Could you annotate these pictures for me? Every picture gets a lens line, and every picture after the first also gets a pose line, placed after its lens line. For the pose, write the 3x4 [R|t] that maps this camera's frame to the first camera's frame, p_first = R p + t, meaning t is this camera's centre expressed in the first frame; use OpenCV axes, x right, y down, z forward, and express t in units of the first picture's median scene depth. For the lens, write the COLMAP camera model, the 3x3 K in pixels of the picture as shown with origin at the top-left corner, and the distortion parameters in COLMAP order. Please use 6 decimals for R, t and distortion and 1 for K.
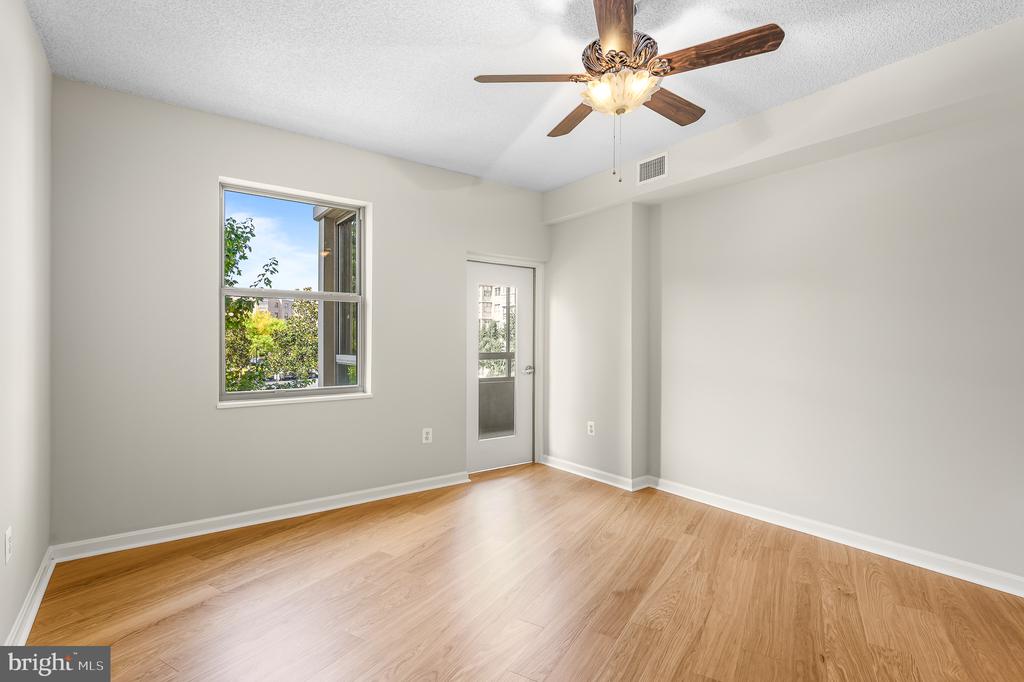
lens RADIAL K [[500.8, 0, 512.9], [0, 500.8, 345.4], [0, 0, 1]] dist [-0.002122, 0.000386]
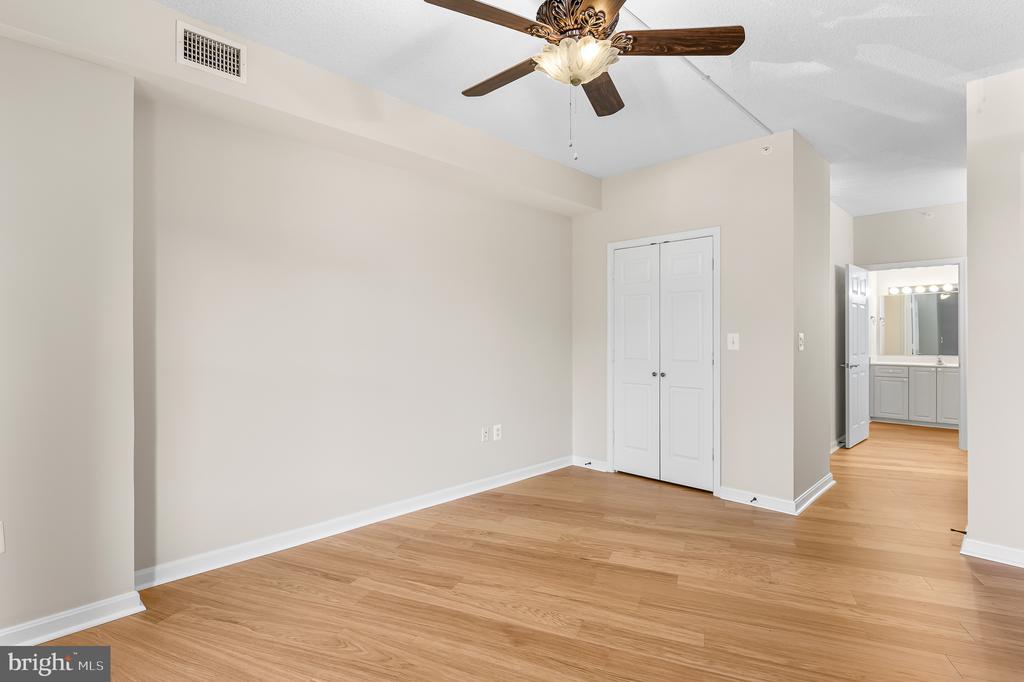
lens RADIAL K [[500.8, 0, 513.3], [0, 500.8, 336.0], [0, 0, 1]] dist [-0.002122, 0.000386]
pose [[-0.153949, -0.002931, 0.988075, -0.454632], [0.008368, 0.999956, 0.004270, -0.006634], [-0.988043, 0.008925, -0.153917, 0.861664]]
